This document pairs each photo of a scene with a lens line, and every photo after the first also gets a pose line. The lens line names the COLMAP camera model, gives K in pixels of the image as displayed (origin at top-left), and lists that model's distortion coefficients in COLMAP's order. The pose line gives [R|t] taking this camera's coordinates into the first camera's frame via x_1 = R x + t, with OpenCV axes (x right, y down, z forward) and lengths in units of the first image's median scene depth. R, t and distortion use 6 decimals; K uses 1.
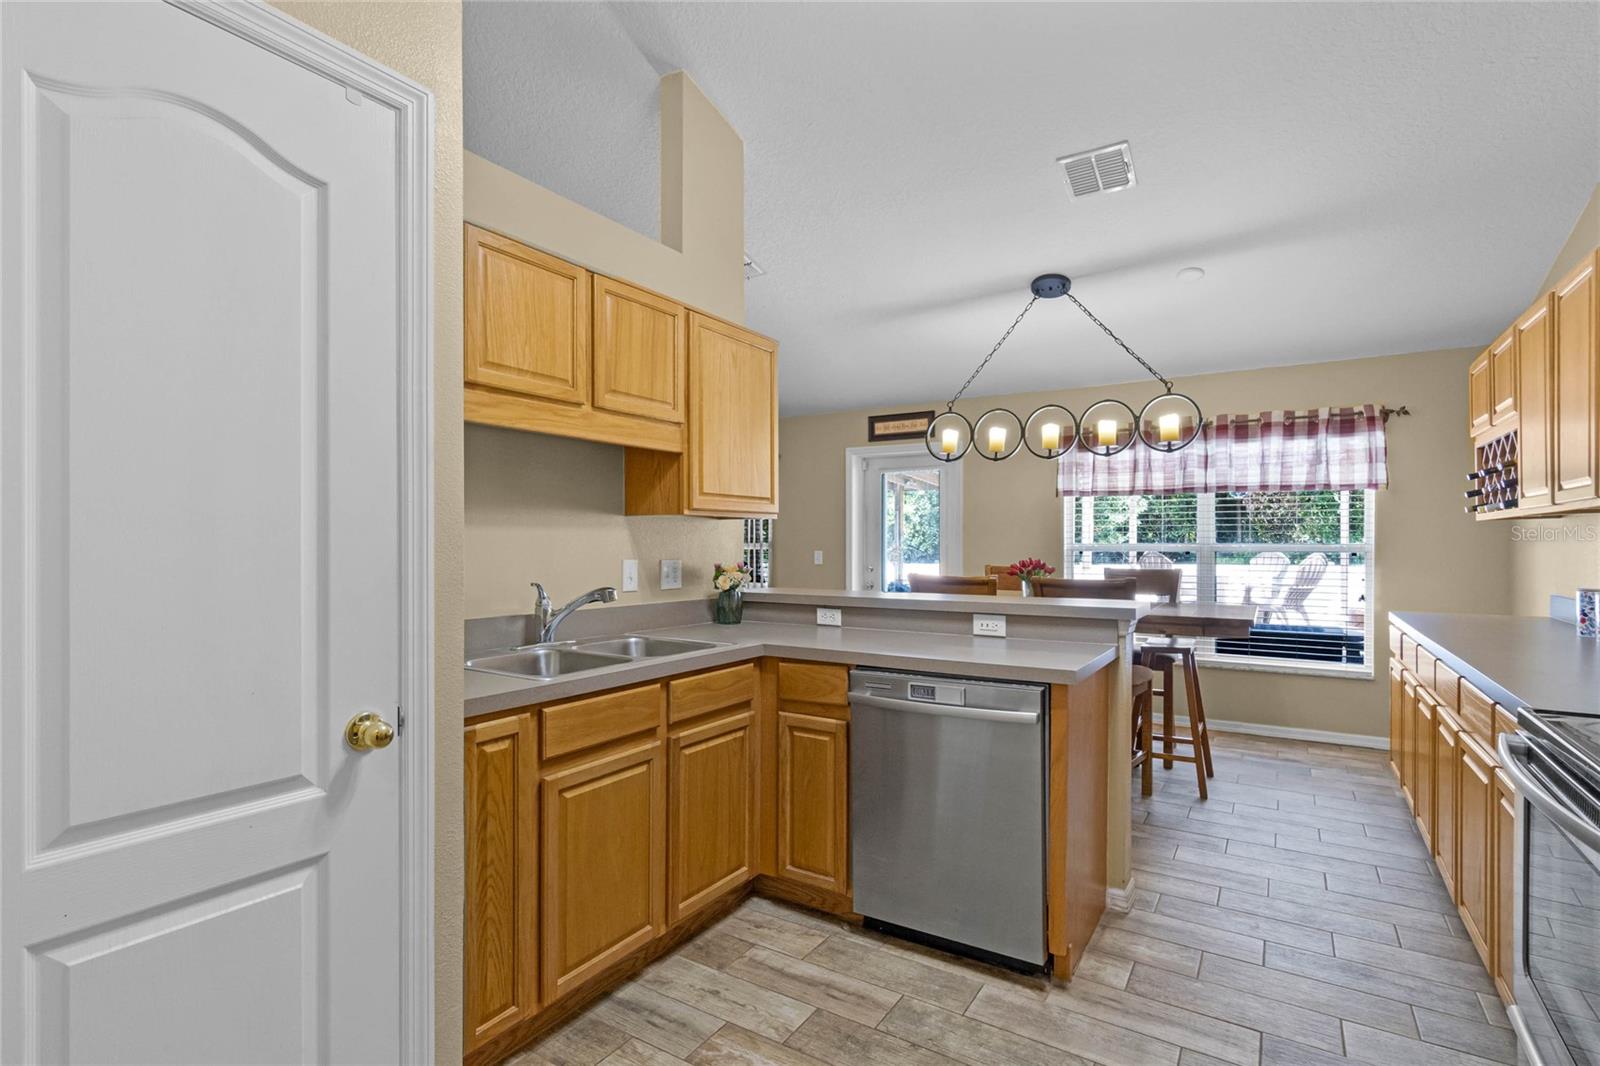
lens RADIAL K [[763.1, 0, 798.7], [0, 763.1, 546.8], [0, 0, 1]] dist [-0.004628, -0.000890]
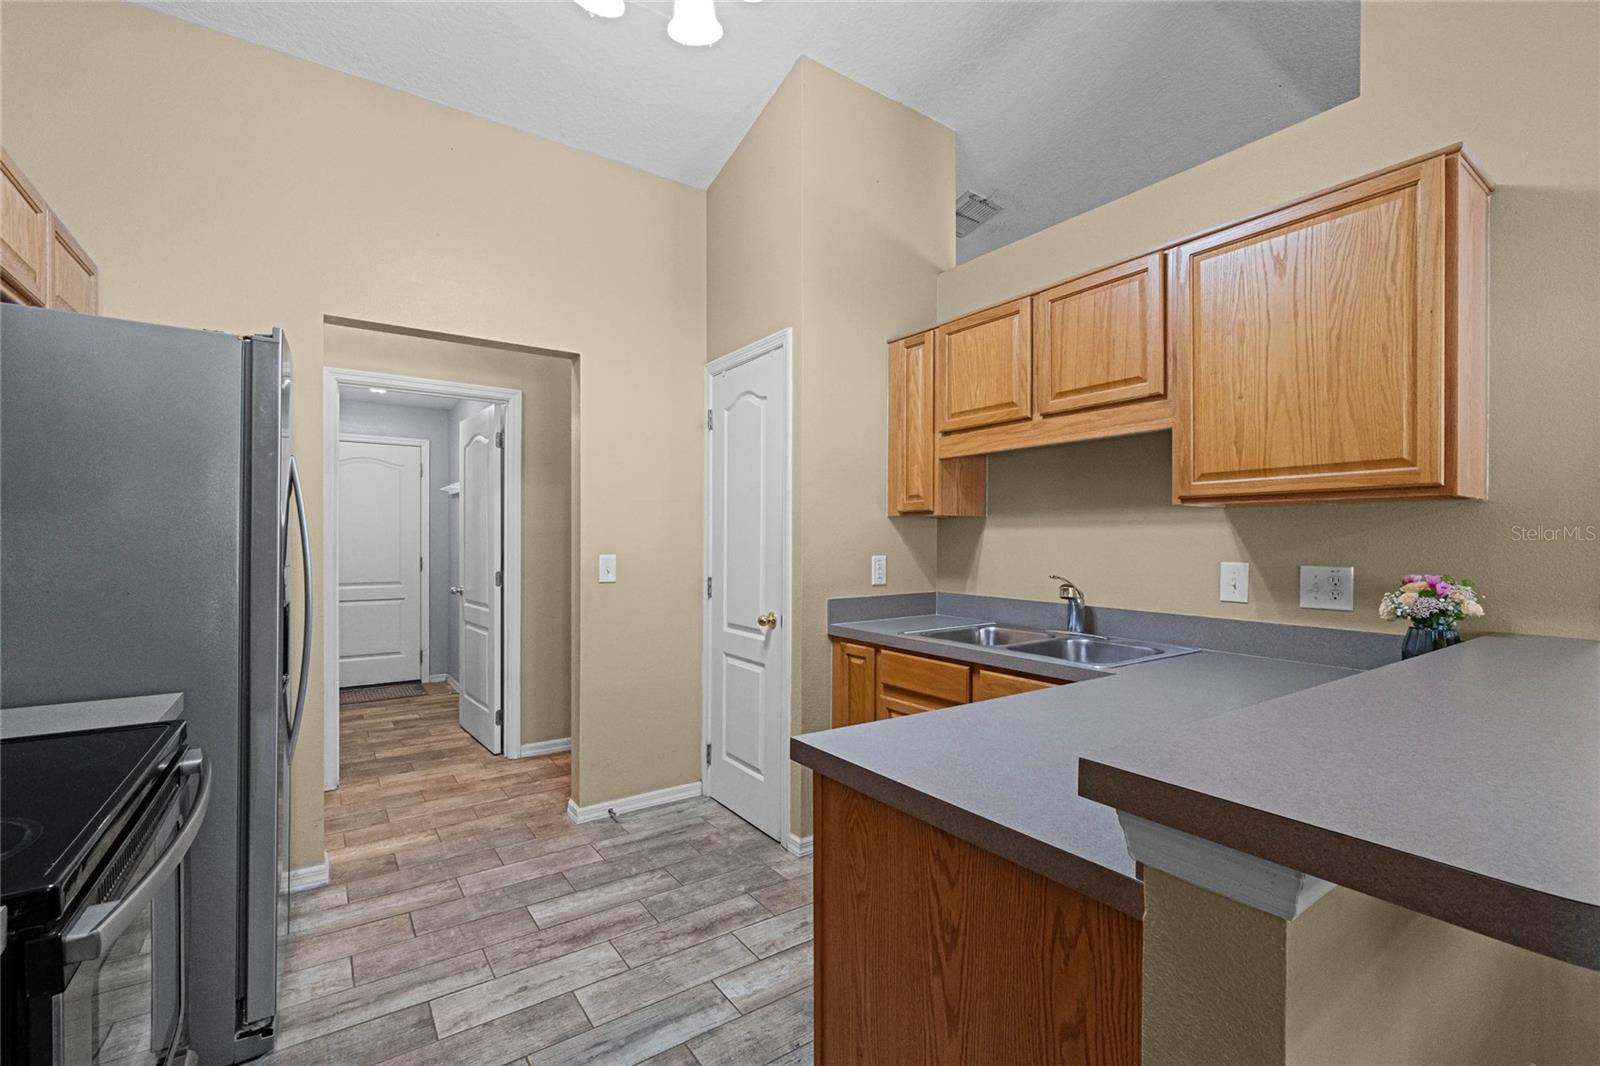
lens RADIAL K [[685.8, 0, 790.9], [0, 685.8, 551.3], [0, 0, 1]] dist [-0.012852, 0.002044]
pose [[-0.391784, 0.007498, -0.920027, 0.663020], [-0.010099, 0.999871, 0.012450, 0.000997], [0.920002, 0.014169, -0.391658, 0.911820]]
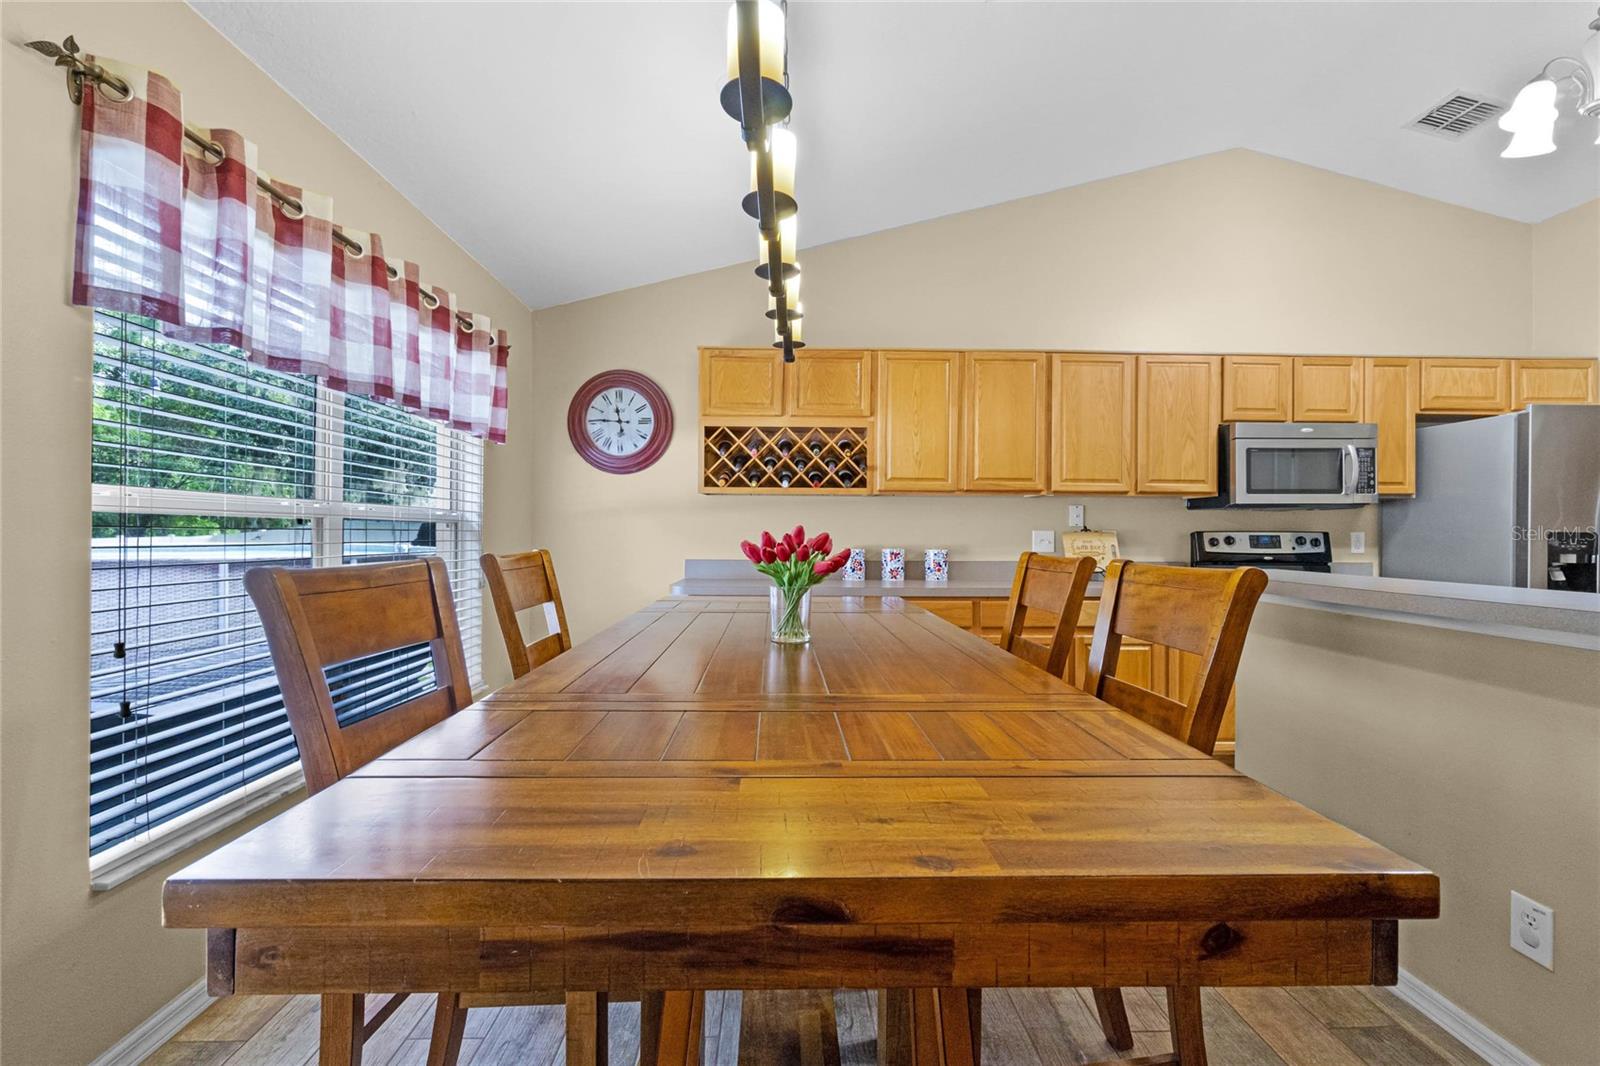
lens RADIAL K [[685.8, 0, 803.9], [0, 685.8, 534.5], [0, 0, 1]] dist [-0.012852, 0.002044]
pose [[-0.553561, -0.003517, 0.832801, 0.010763], [0.000021, 0.999991, 0.004237, 0.026093], [-0.832808, 0.002363, -0.553556, 1.905708]]
